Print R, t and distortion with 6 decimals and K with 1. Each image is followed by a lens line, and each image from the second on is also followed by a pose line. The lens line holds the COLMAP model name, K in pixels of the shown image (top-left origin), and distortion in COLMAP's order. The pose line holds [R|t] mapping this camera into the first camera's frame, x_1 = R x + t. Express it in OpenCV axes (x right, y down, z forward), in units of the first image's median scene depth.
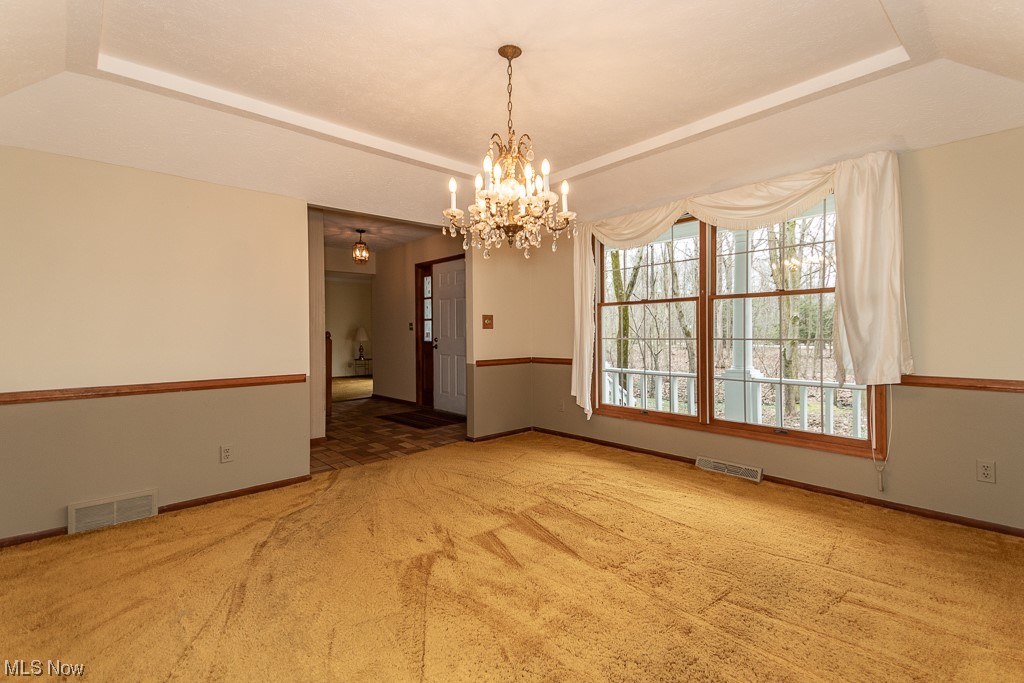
lens RADIAL K [[452.1, 0, 511.7], [0, 452.1, 330.8], [0, 0, 1]] dist [0.000457, -0.000039]
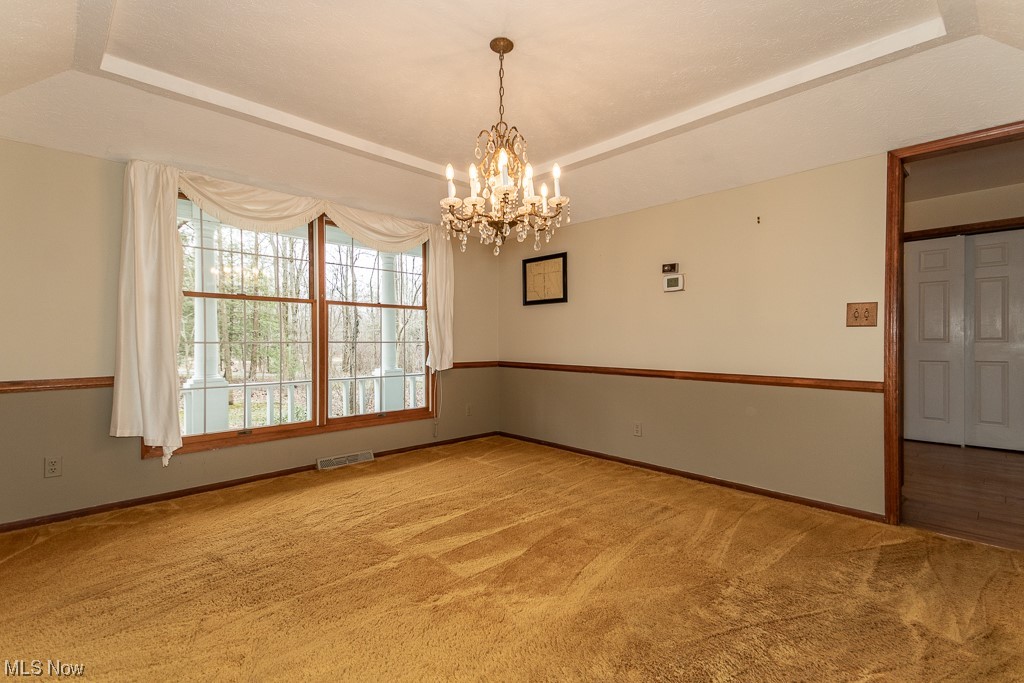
lens RADIAL K [[464.8, 0, 512.0], [0, 464.8, 341.5], [0, 0, 1]] dist [0.034060, -0.000196]
pose [[-0.038272, 0.003921, 0.999260, -0.658875], [0.001310, 0.999992, -0.003874, 0.023004], [-0.999267, 0.001161, -0.038276, 0.634987]]
